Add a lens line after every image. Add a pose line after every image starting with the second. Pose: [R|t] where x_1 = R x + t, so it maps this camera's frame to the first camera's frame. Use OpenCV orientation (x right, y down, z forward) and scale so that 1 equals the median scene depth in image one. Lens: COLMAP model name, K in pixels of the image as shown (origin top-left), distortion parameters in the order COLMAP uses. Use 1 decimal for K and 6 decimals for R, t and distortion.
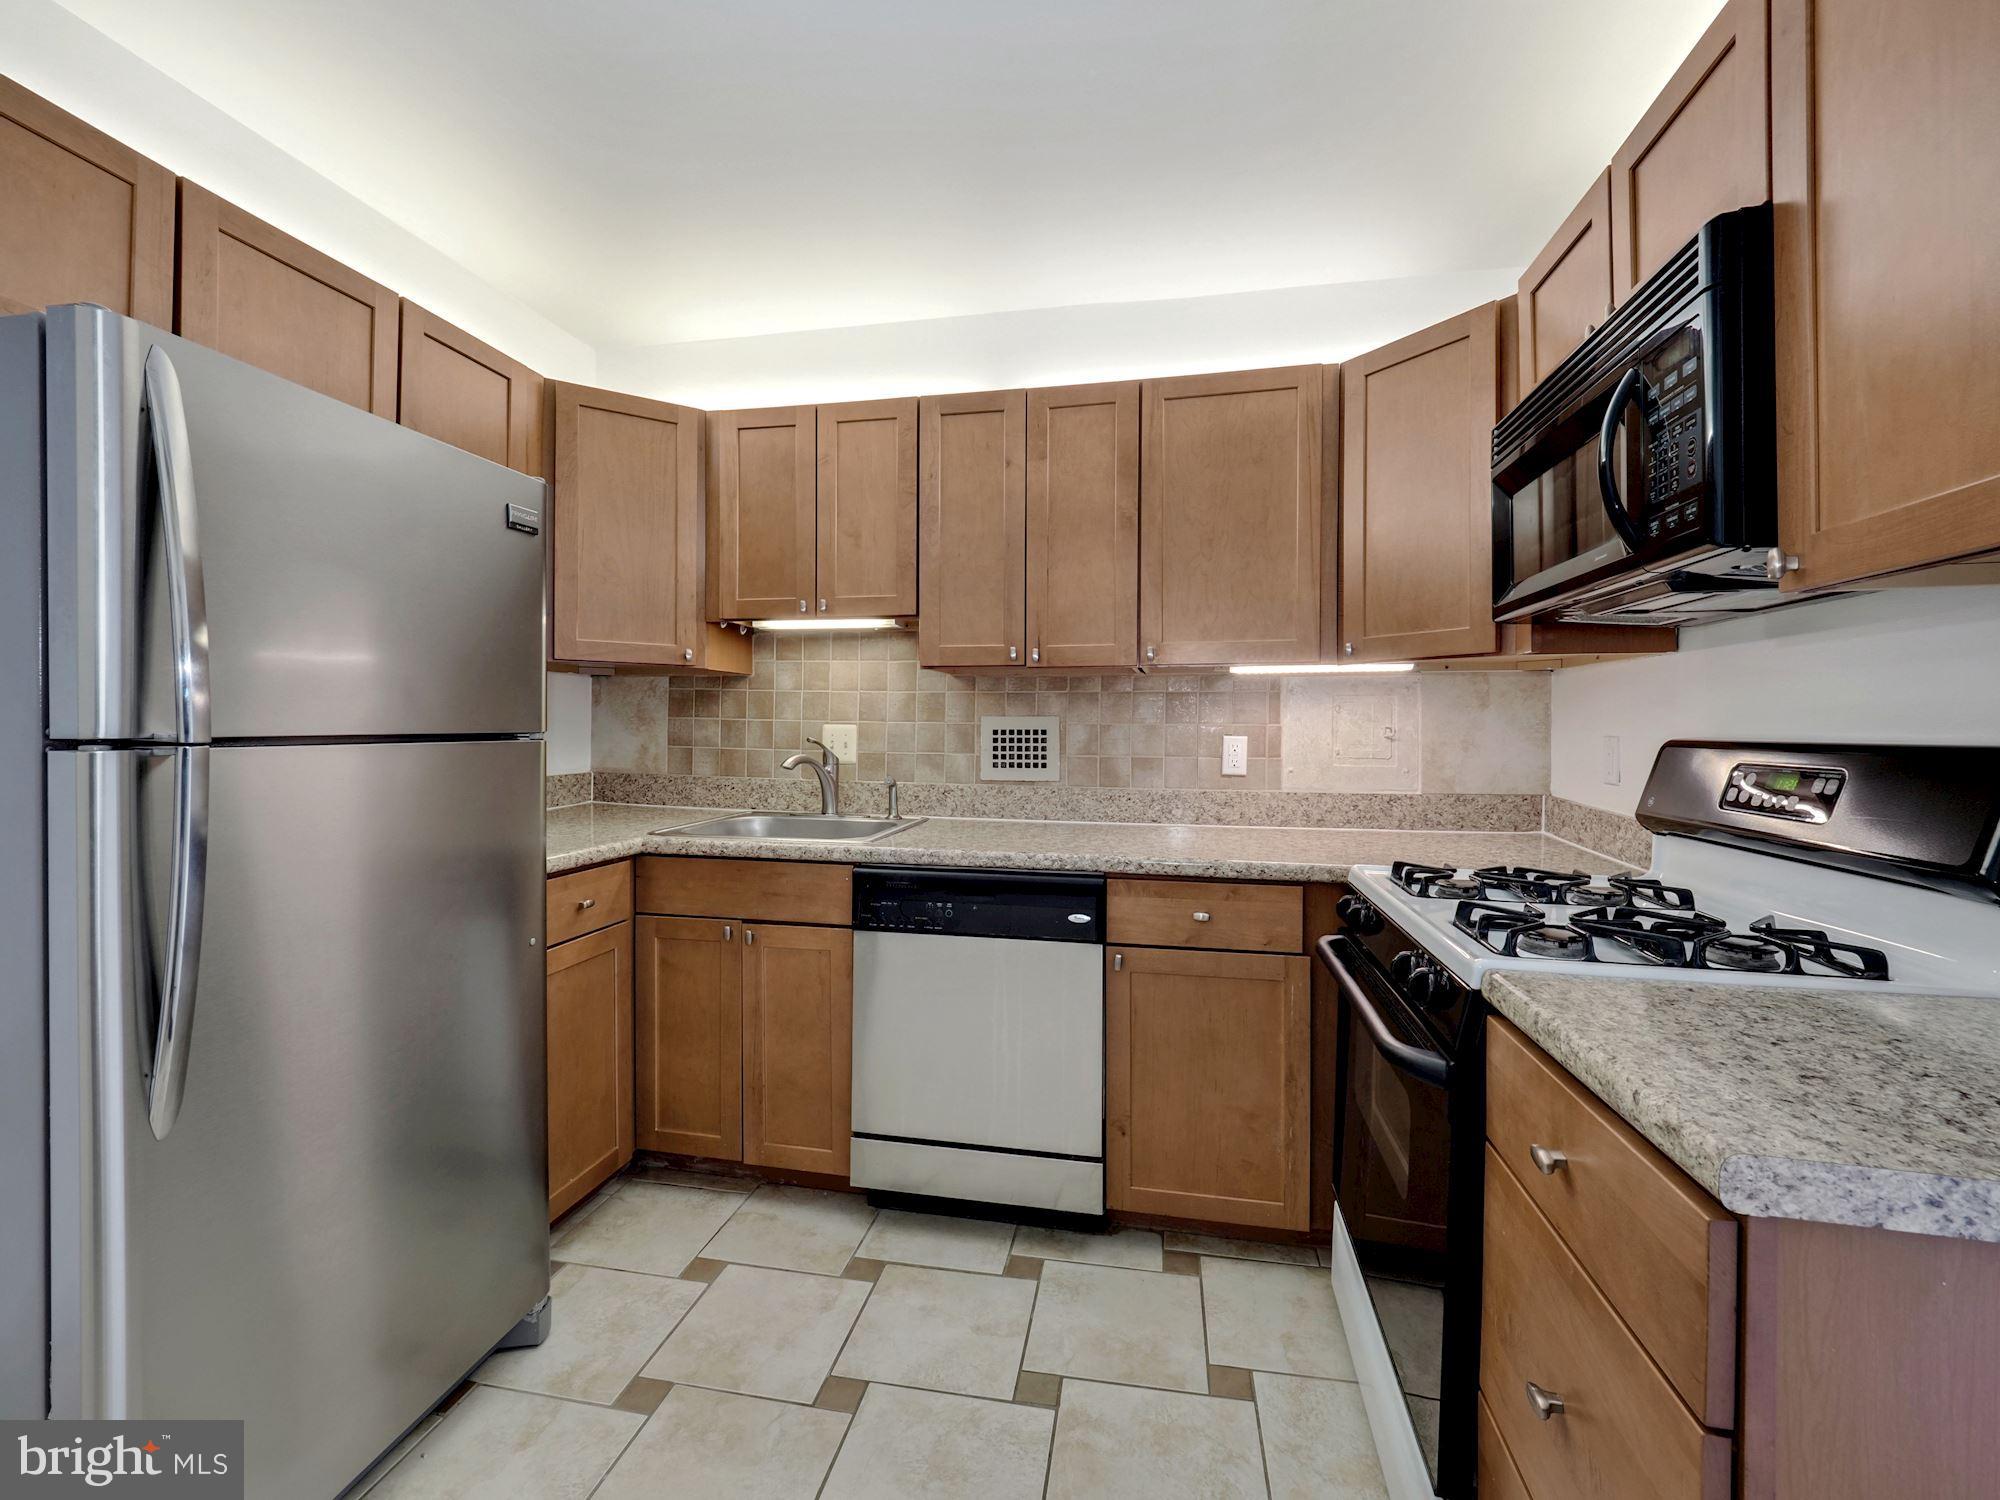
lens RADIAL K [[809.1, 0, 1007.7], [0, 809.1, 730.5], [0, 0, 1]] dist [-0.005510, 0.000374]
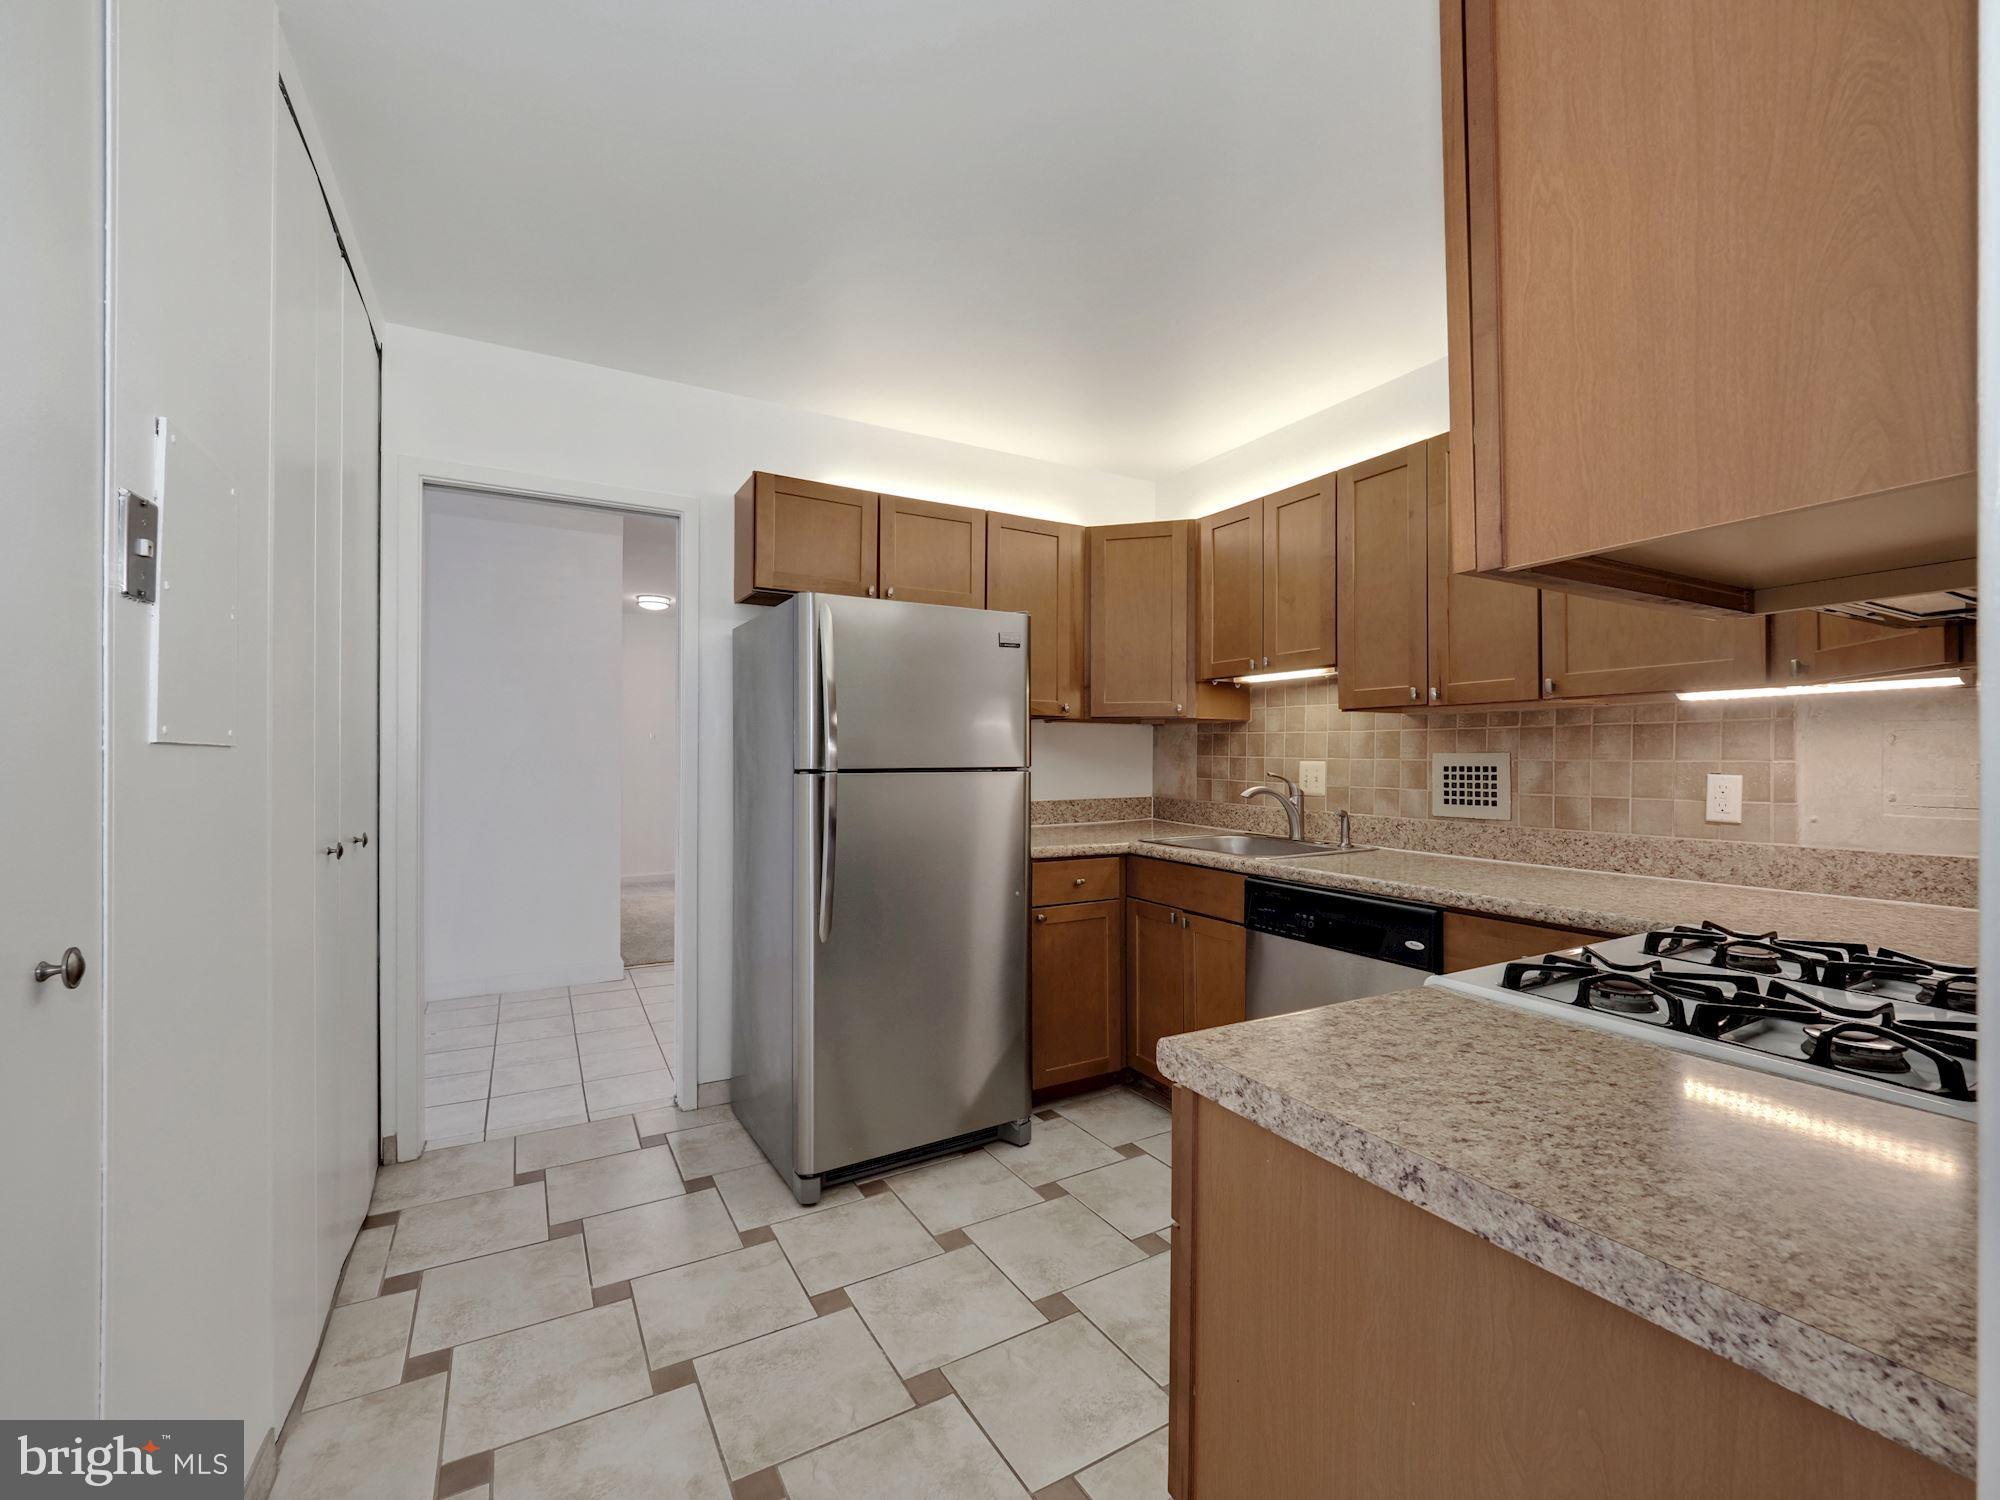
lens RADIAL K [[806.3, 0, 1063.3], [0, 806.3, 755.0], [0, 0, 1]] dist [0.000137, -0.019235]
pose [[0.702192, -0.006084, -0.711962, 0.387577], [-0.003319, 0.999925, -0.011818, -0.001829], [0.711980, 0.010661, 0.702118, -0.052274]]
